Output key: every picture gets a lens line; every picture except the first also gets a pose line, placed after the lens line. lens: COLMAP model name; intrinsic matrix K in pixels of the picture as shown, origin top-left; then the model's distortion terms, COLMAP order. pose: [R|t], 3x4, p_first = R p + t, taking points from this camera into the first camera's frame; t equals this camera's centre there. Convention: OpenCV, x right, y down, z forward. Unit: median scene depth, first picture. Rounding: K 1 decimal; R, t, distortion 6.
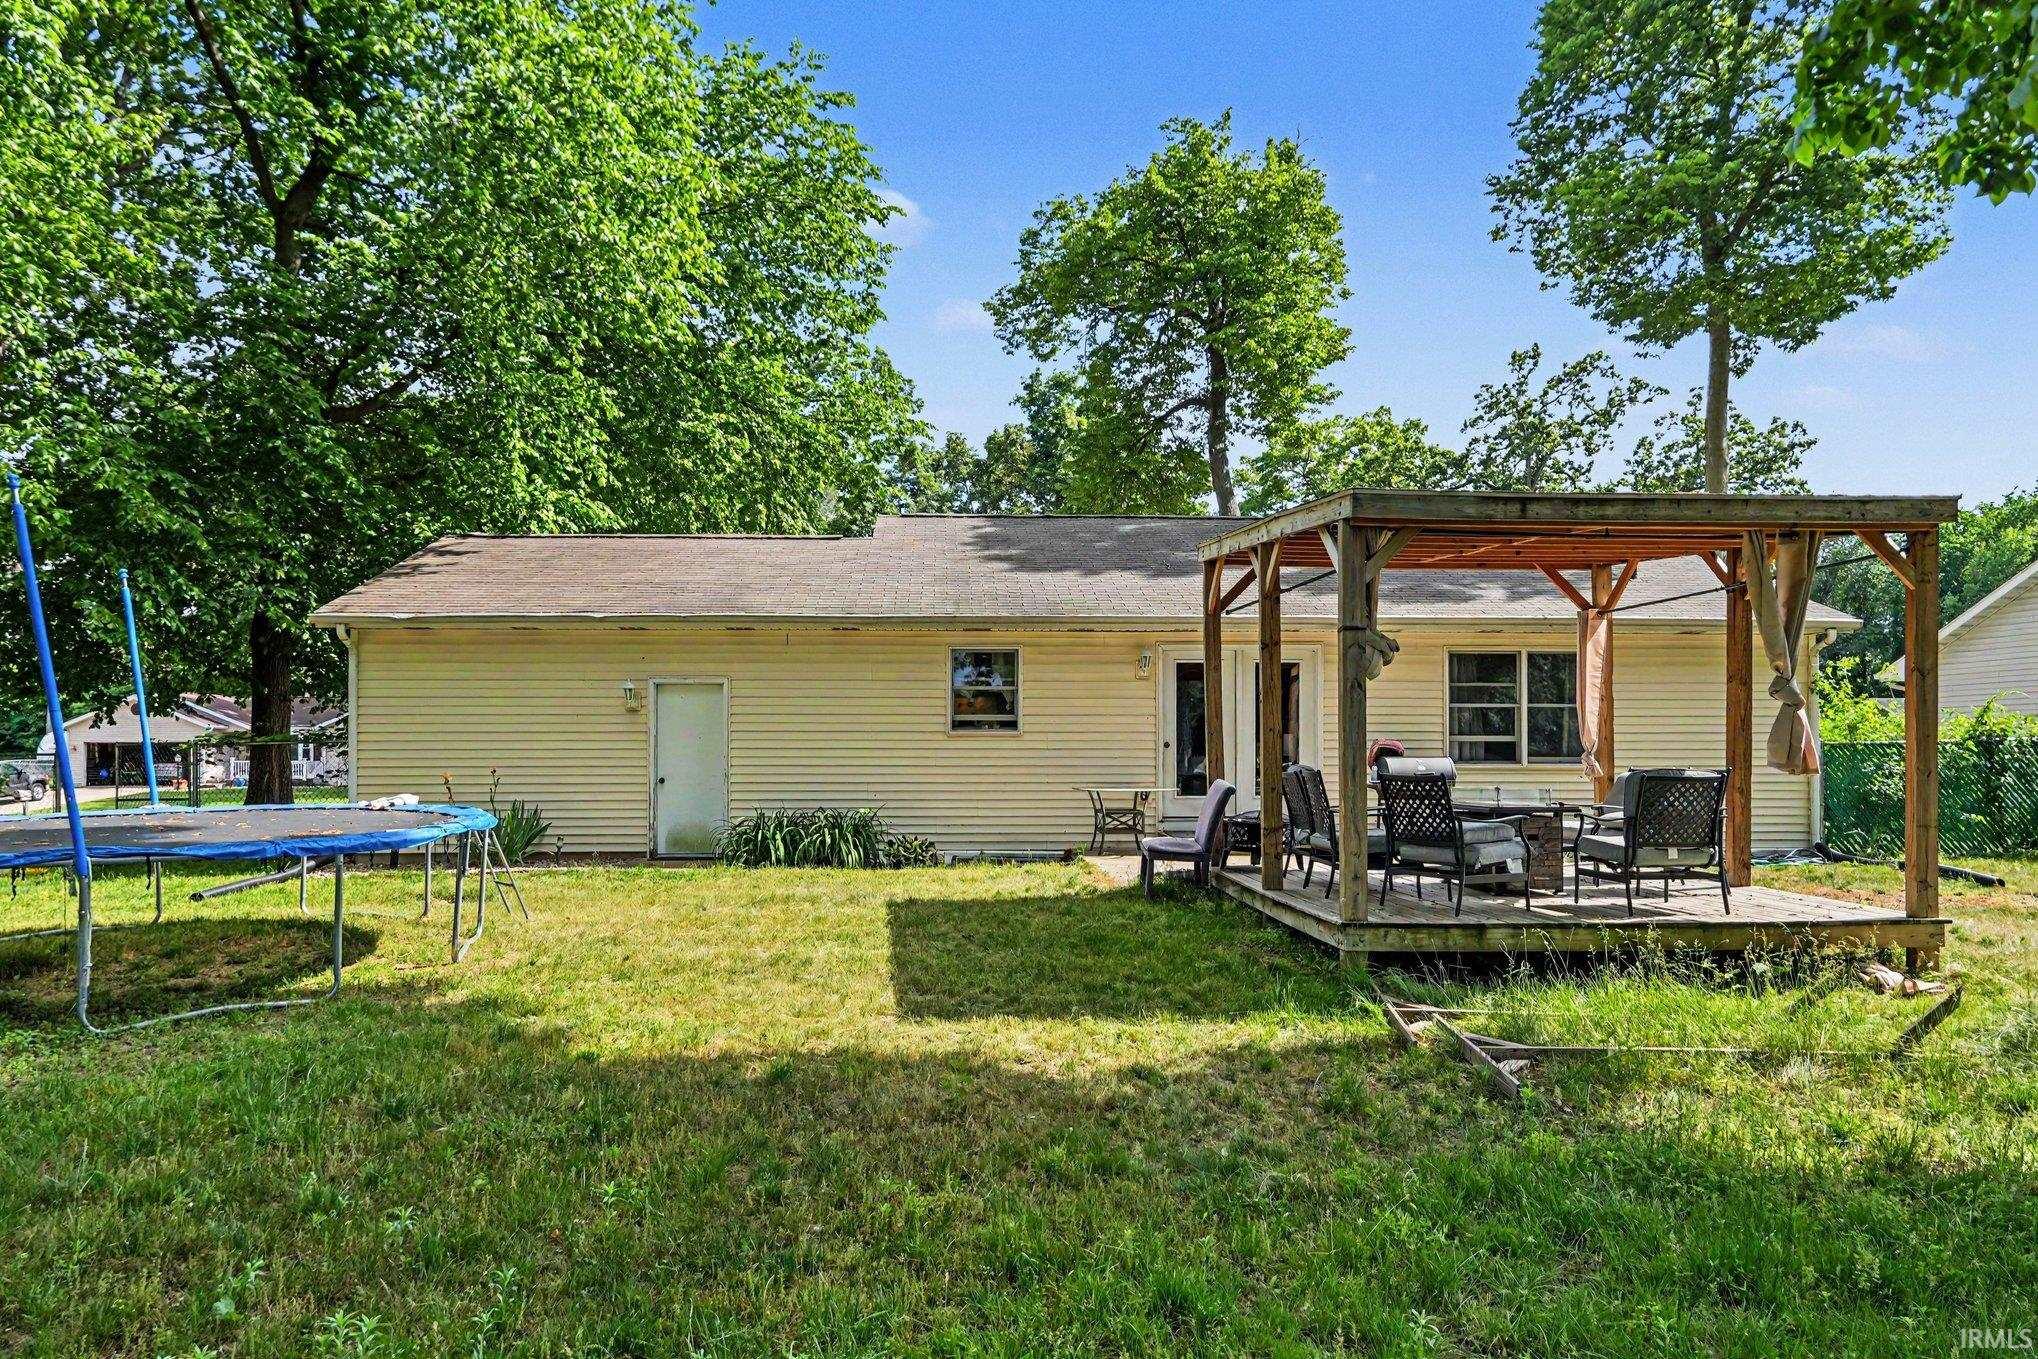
lens RADIAL K [[1196.7, 0, 1006.7], [0, 1196.7, 738.7], [0, 0, 1]] dist [0.004122, 0.001139]
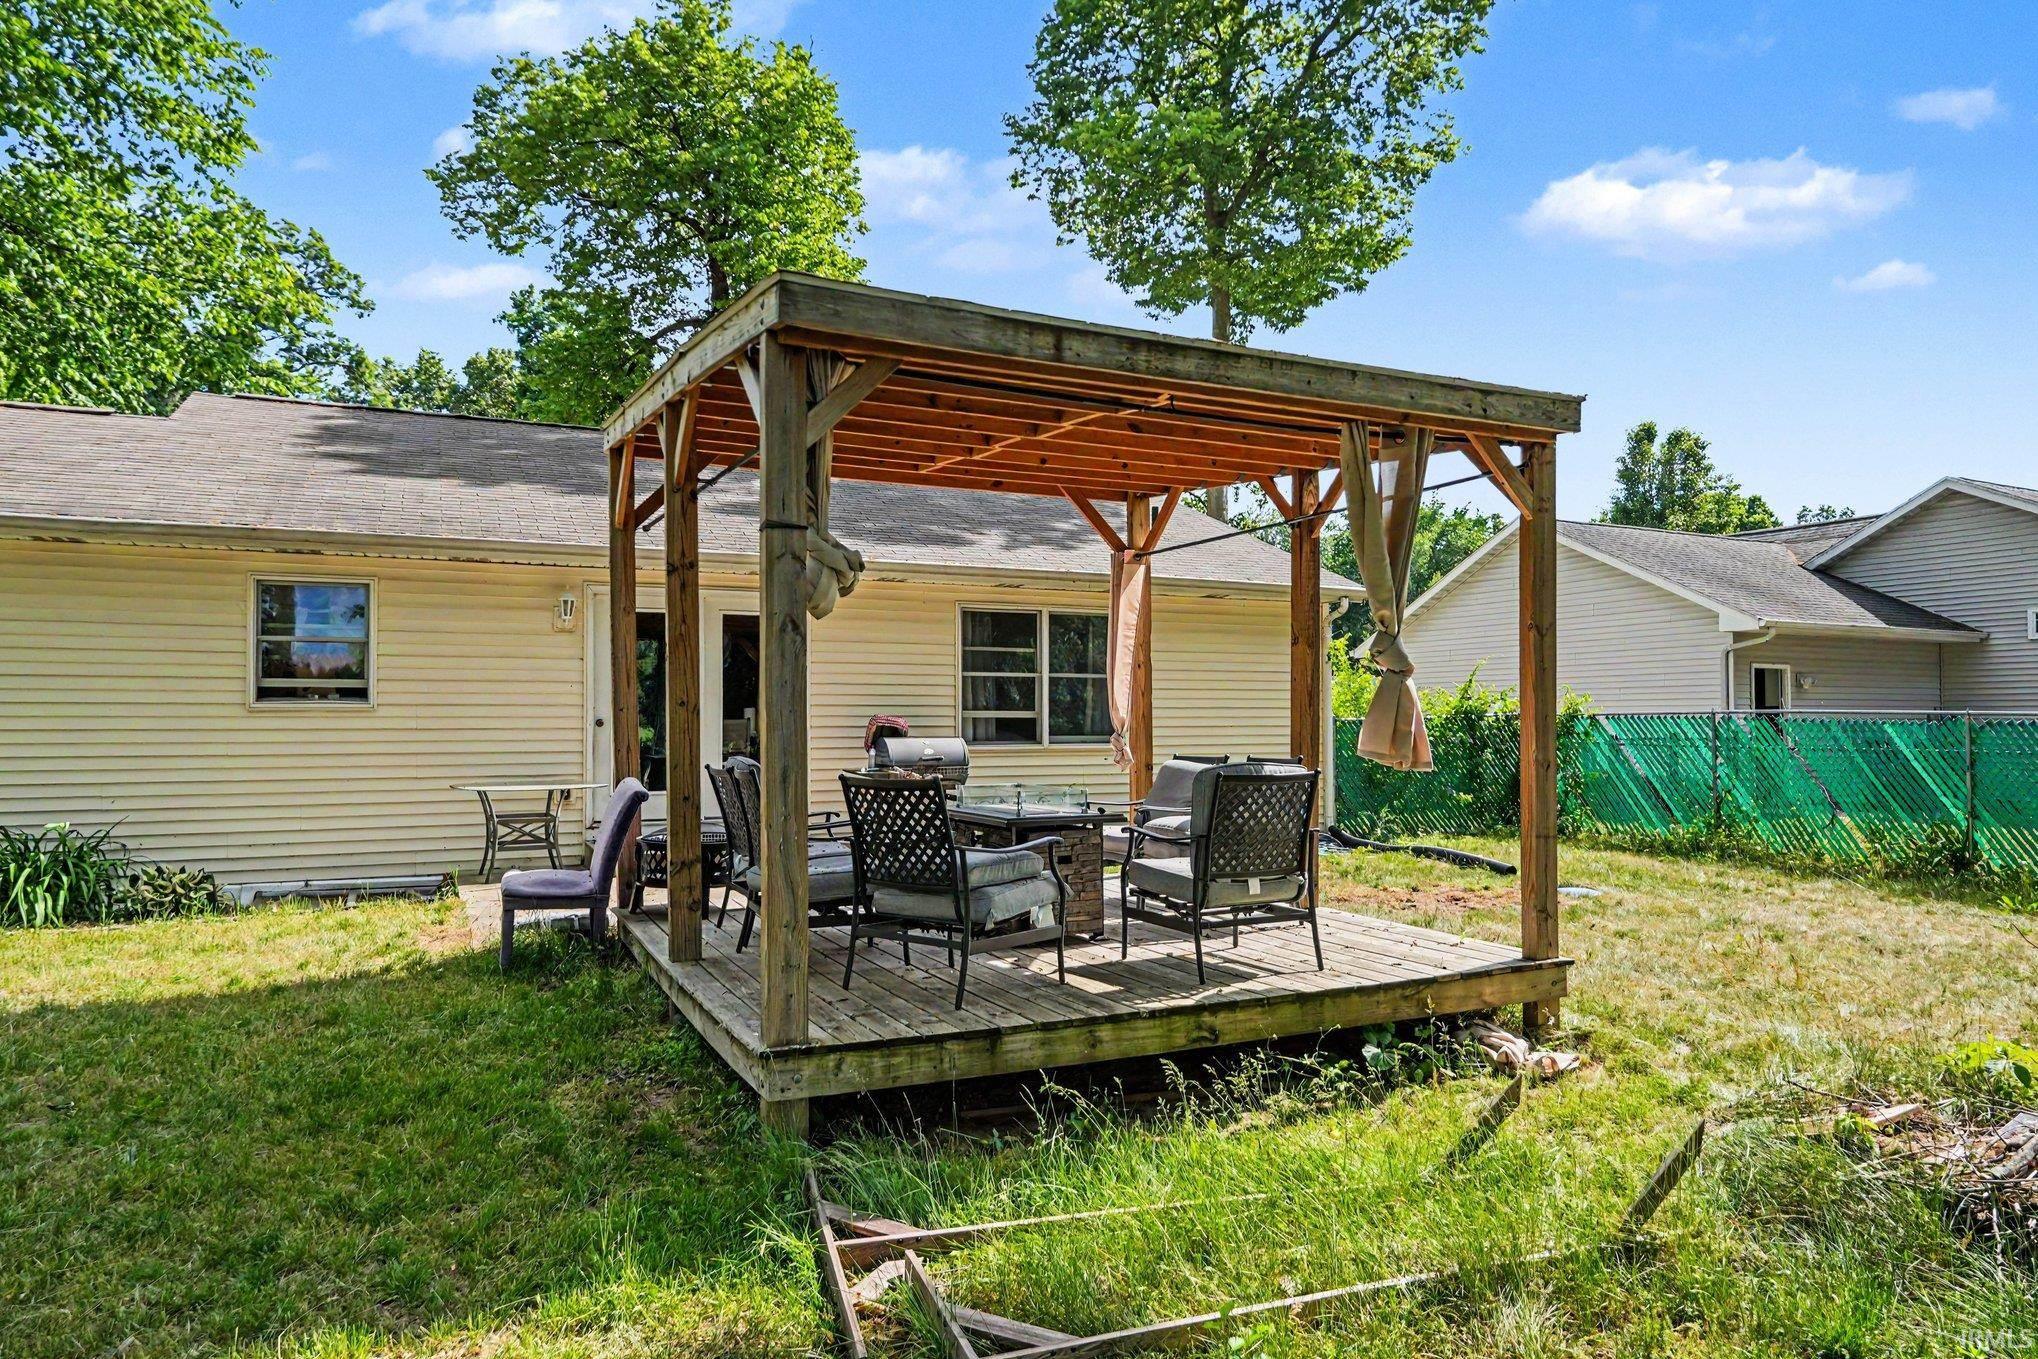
lens RADIAL K [[1196.7, 0, 1006.7], [0, 1196.7, 738.7], [0, 0, 1]] dist [0.004122, 0.001139]
pose [[0.927643, -0.007575, 0.373392, 0.085227], [-0.001318, 0.999722, 0.023557, -0.002485], [-0.373466, -0.022344, 0.927375, 0.211176]]
